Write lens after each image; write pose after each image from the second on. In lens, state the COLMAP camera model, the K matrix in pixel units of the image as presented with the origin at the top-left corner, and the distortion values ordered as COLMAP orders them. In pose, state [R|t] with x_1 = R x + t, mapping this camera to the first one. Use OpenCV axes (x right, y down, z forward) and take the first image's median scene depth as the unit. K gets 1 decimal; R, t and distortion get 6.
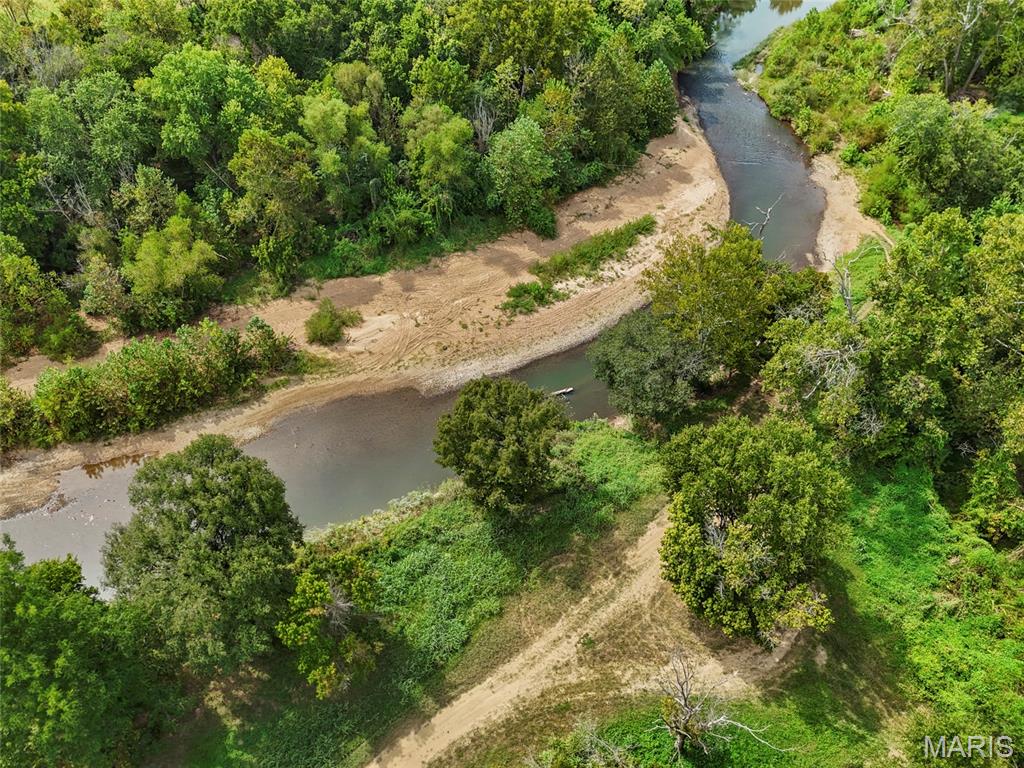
lens RADIAL K [[756.3, 0, 509.1], [0, 756.3, 383.8], [0, 0, 1]] dist [0.078690, -0.079722]
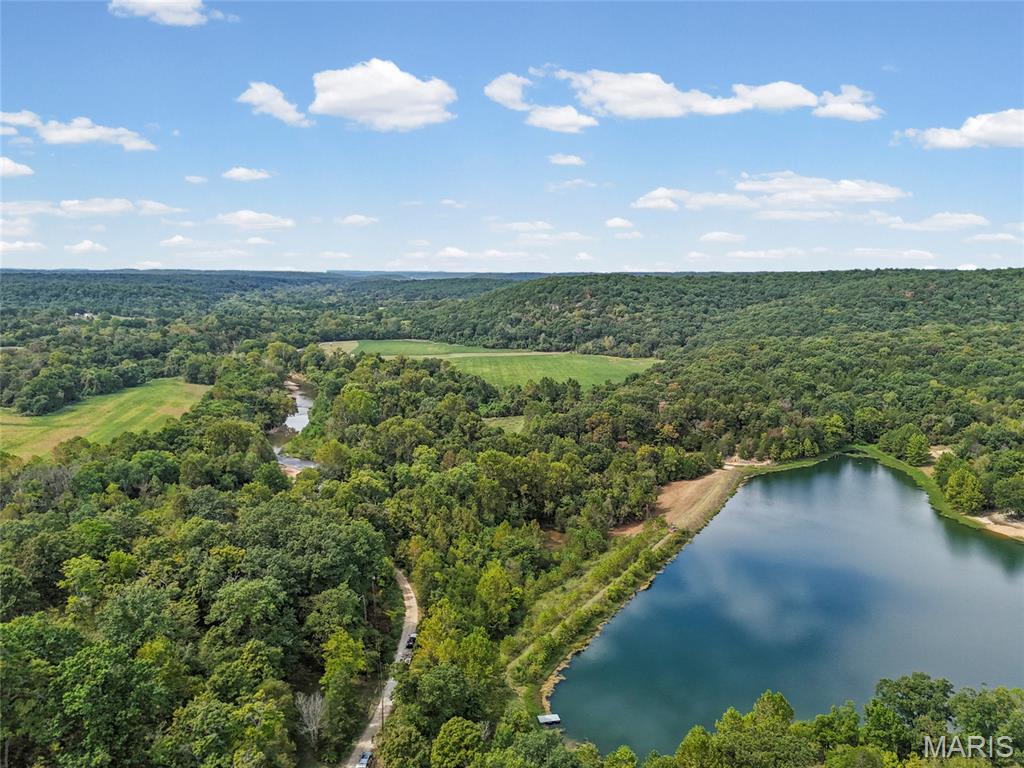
lens RADIAL K [[768.3, 0, 510.1], [0, 768.3, 383.3], [0, 0, 1]] dist [0.076137, -0.076328]
pose [[0.694263, -0.093162, 0.713666, -1.533014], [0.520787, 0.749445, -0.408795, 1.358978], [-0.496769, 0.655479, 0.568830, -1.638550]]
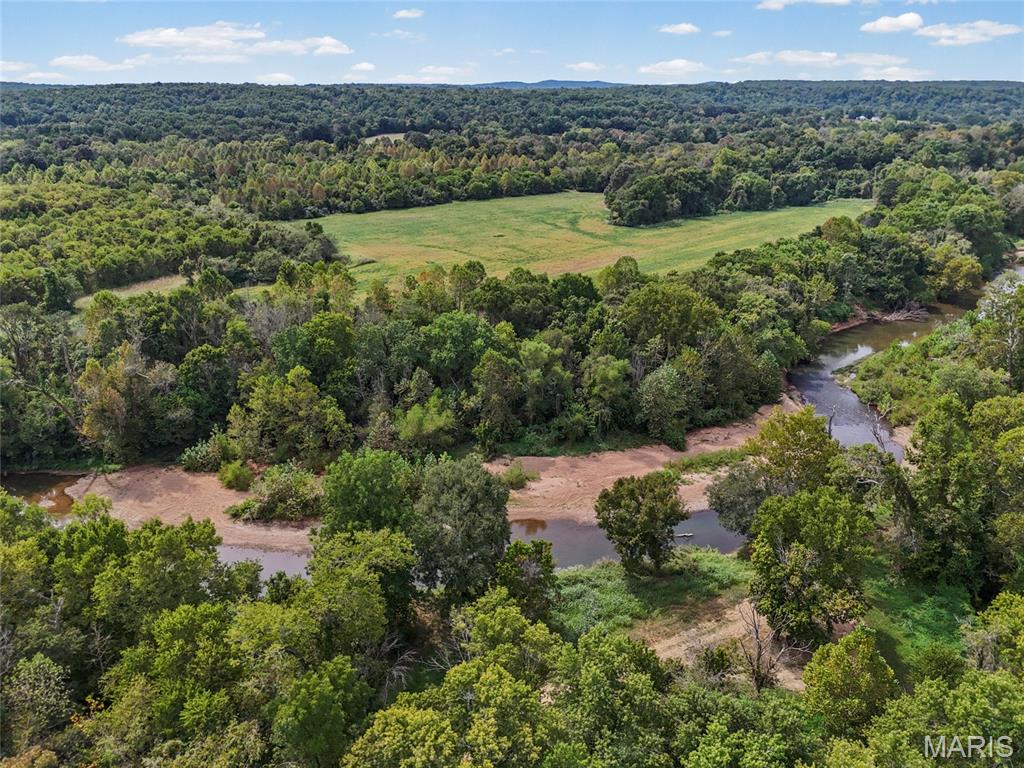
lens RADIAL K [[756.3, 0, 509.1], [0, 756.3, 383.8], [0, 0, 1]] dist [0.078690, -0.079722]
pose [[0.979599, 0.079419, -0.184602, -0.004798], [-0.151990, 0.893746, -0.422040, 0.329993], [0.131469, 0.441488, 0.887584, -0.303817]]
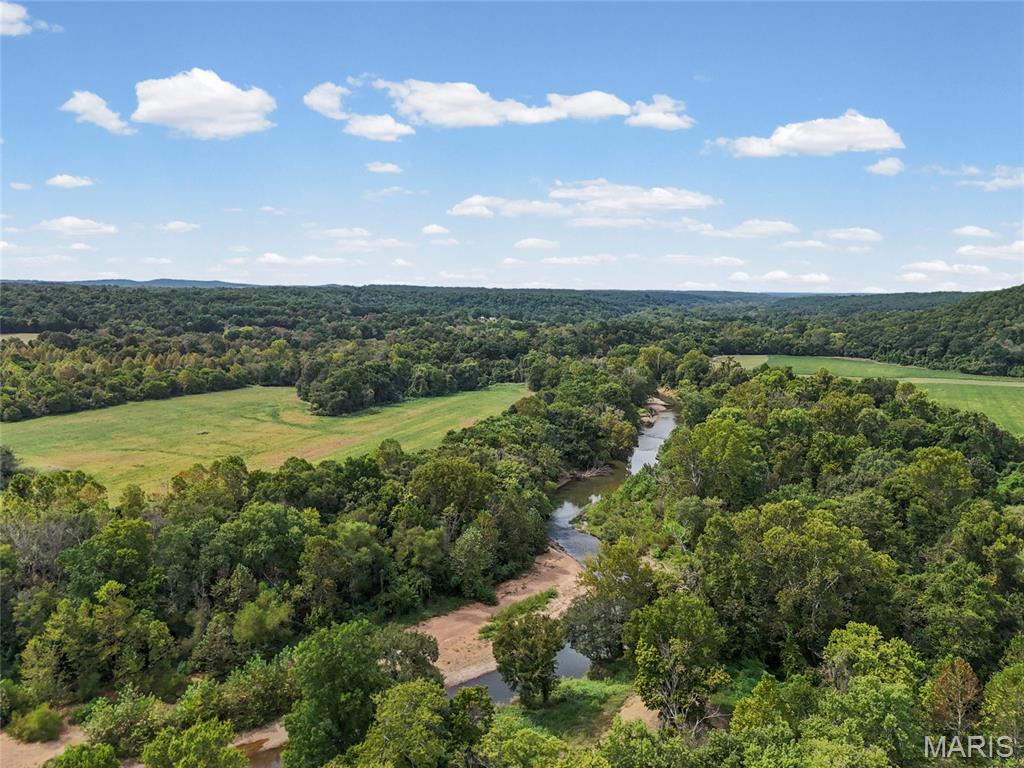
lens RADIAL K [[768.3, 0, 510.1], [0, 768.3, 383.3], [0, 0, 1]] dist [0.076137, -0.076328]
pose [[0.964022, -0.012631, 0.265524, -0.322085], [0.181132, 0.762299, -0.621362, 0.438186], [-0.194560, 0.647101, 0.737161, -0.418123]]
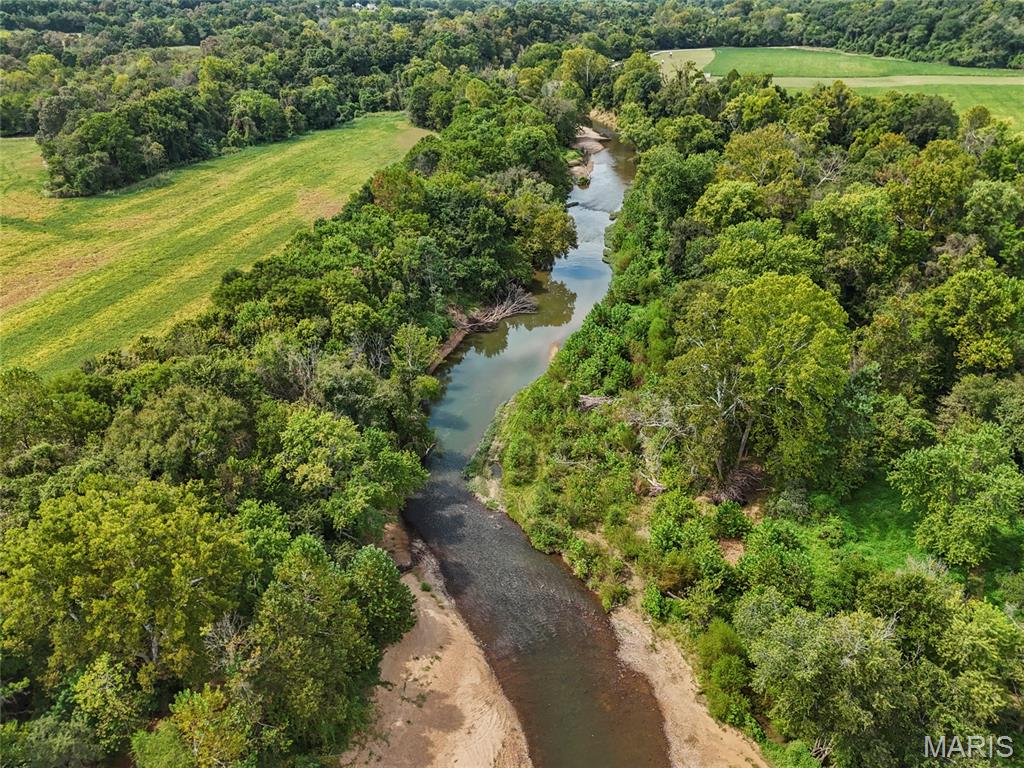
lens RADIAL K [[756.3, 0, 509.1], [0, 756.3, 383.8], [0, 0, 1]] dist [0.078690, -0.079722]
pose [[0.925023, -0.184477, 0.332117, 0.130912], [0.281530, 0.919840, -0.273195, -0.385466], [-0.255096, 0.346213, 0.902808, 0.357385]]
